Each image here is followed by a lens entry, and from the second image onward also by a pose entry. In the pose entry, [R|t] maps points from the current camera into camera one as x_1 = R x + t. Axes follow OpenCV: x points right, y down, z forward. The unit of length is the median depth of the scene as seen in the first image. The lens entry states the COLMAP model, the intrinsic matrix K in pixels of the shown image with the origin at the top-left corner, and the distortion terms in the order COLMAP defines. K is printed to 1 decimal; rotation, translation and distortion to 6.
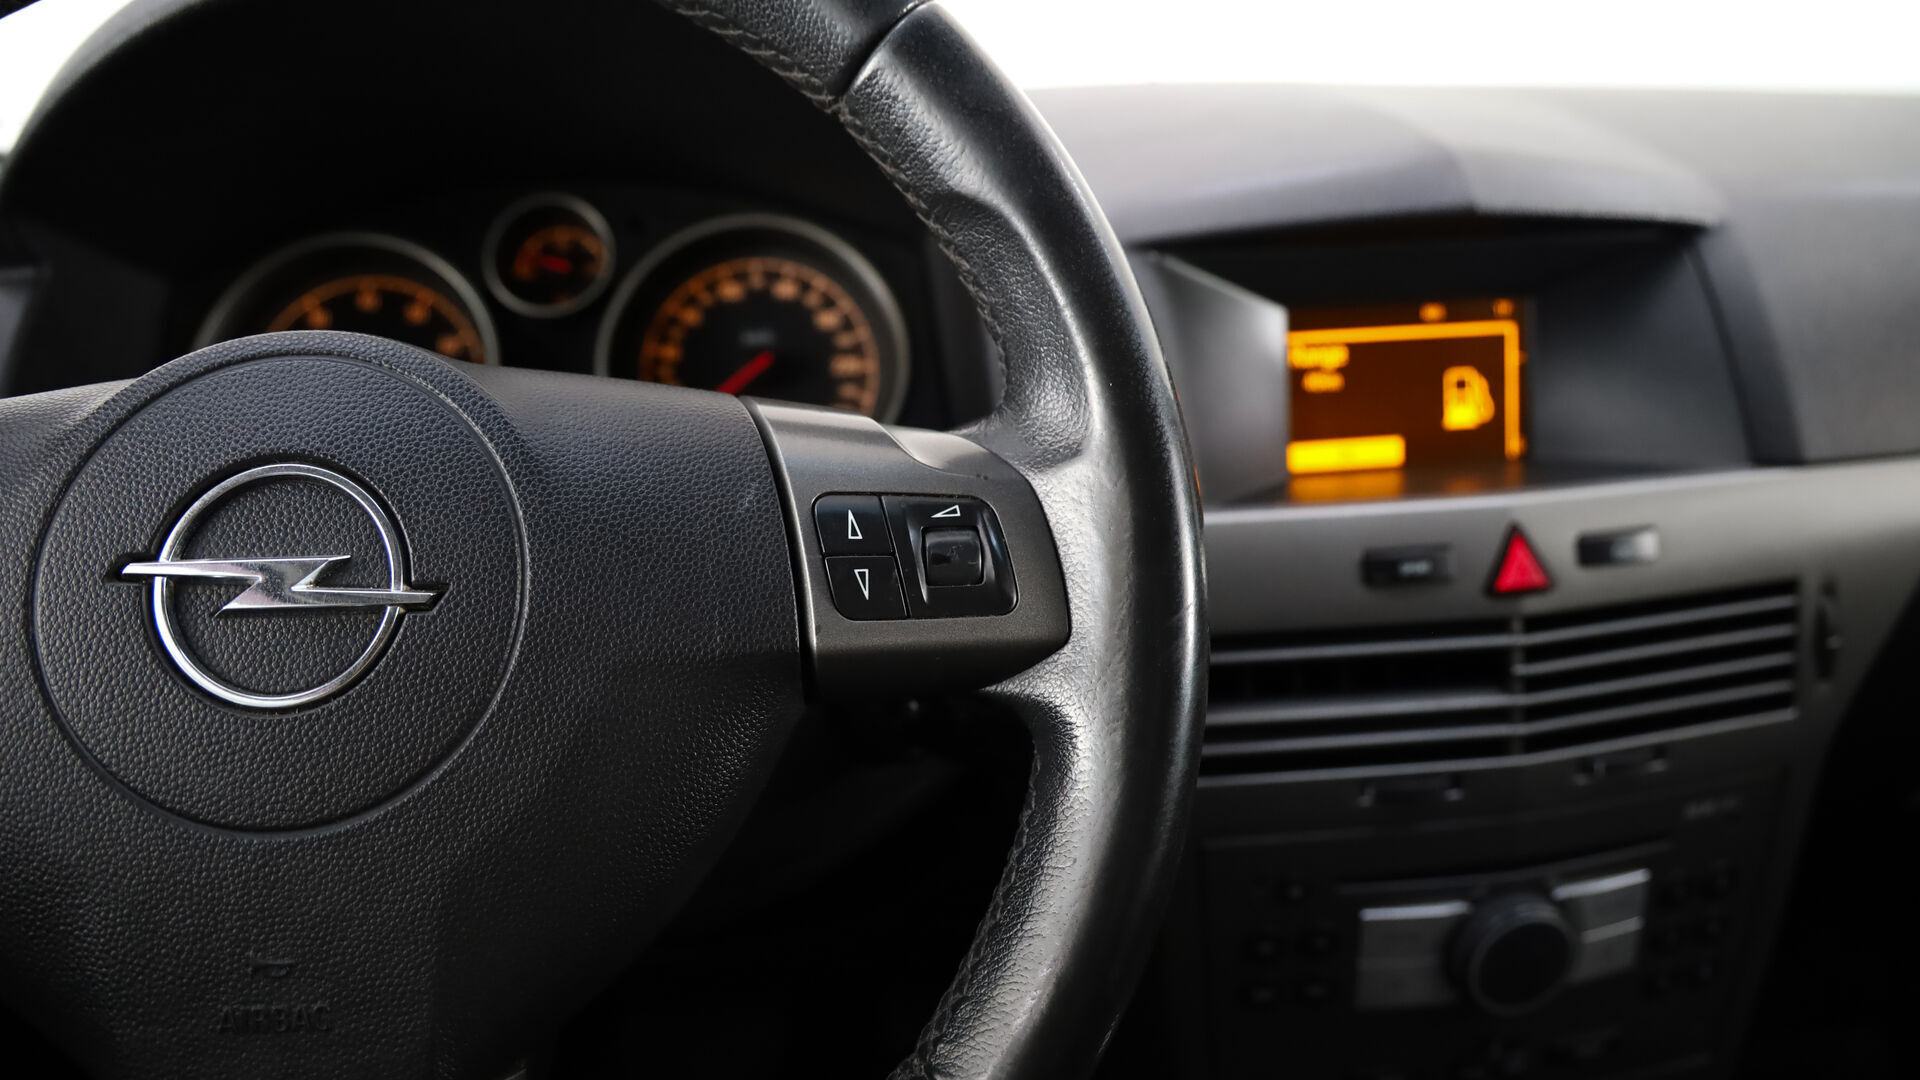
lens RADIAL K [[1339.9, 0, 949.2], [0, 1339.9, 531.5], [0, 0, 1]] dist [-0.093105, 0.046746]
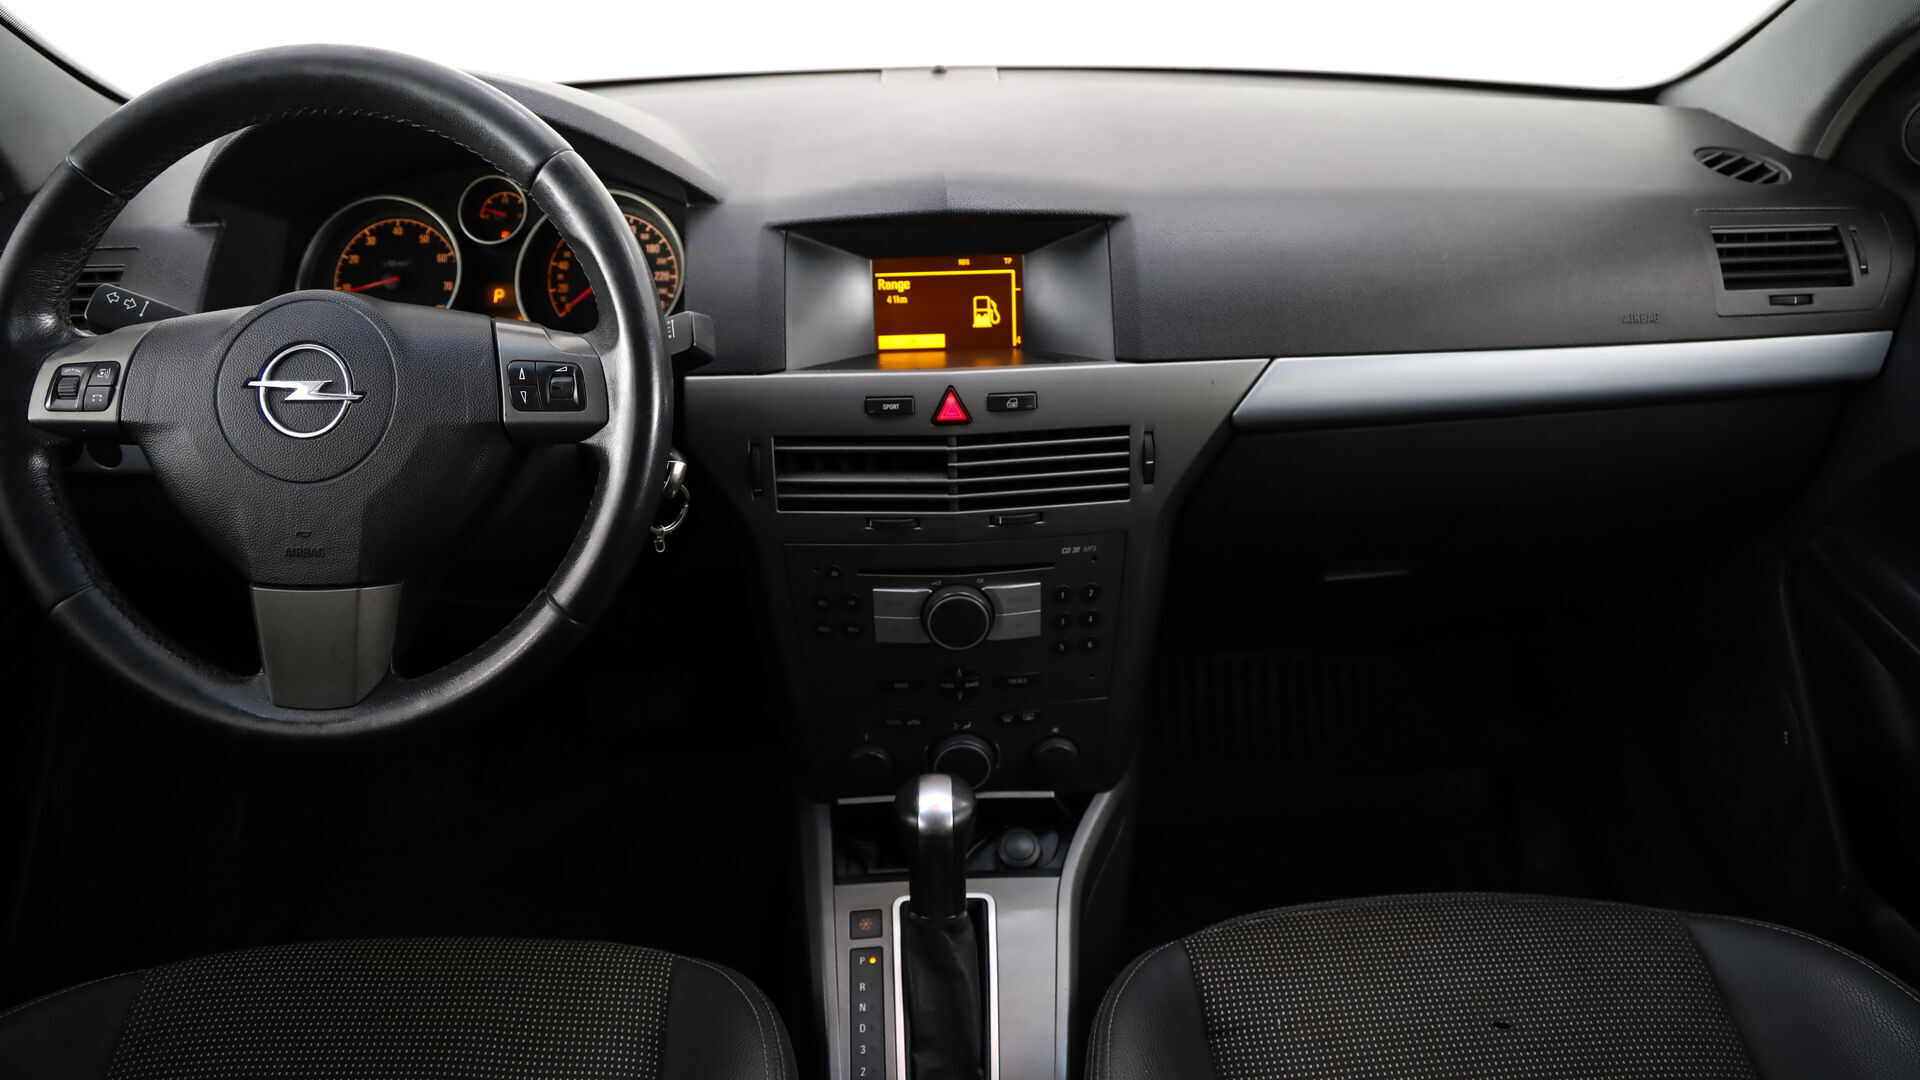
lens RADIAL K [[1384.1, 0, 1002.1], [0, 1384.1, 540.4], [0, 0, 1]] dist [-0.085822, 0.064809]
pose [[0.994354, 0.043544, -0.096763, 1.123622], [-0.030974, 0.991316, 0.127803, -0.052867], [0.101488, -0.124084, 0.987068, -1.542041]]
